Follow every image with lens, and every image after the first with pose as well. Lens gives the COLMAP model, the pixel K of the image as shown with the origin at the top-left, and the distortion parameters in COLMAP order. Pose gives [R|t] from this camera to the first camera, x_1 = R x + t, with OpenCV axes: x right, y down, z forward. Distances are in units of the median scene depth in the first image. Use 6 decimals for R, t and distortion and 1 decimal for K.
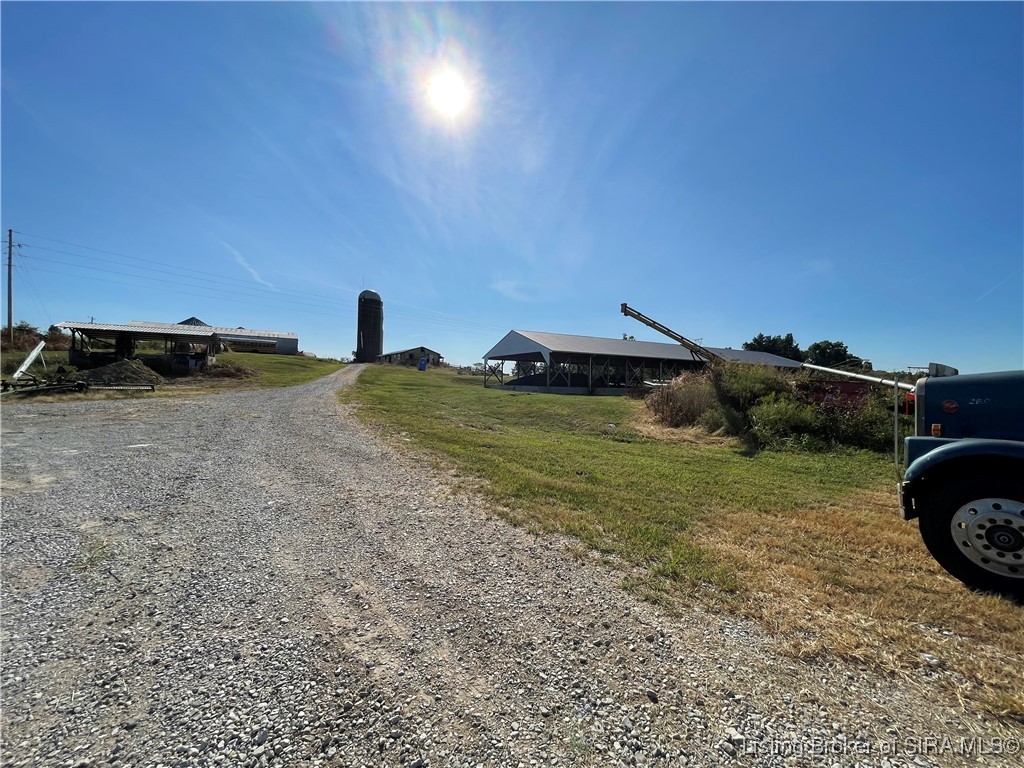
lens RADIAL K [[410.8, 0, 510.6], [0, 410.8, 383.0], [0, 0, 1]] dist [-0.003664, 0.000608]
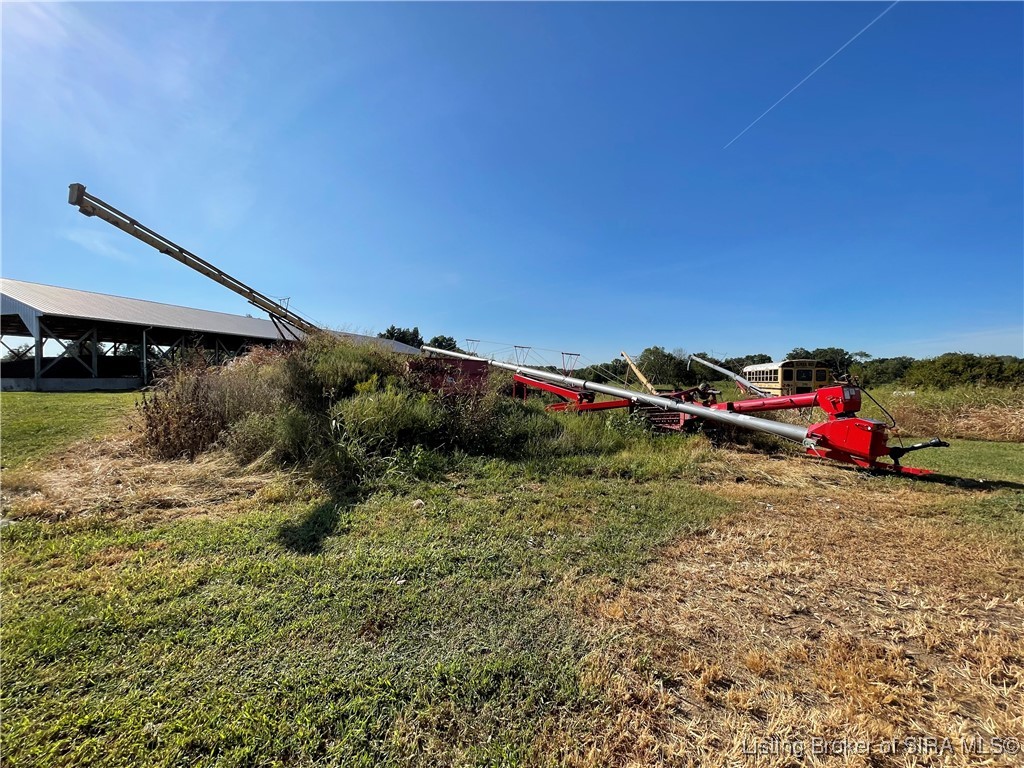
lens RADIAL K [[410.8, 0, 510.6], [0, 410.8, 383.0], [0, 0, 1]] dist [-0.003664, 0.000608]
pose [[0.682426, -0.030980, 0.730298, 0.368547], [0.013486, 0.999465, 0.029797, 0.020798], [-0.730831, -0.010485, 0.682478, 0.484567]]
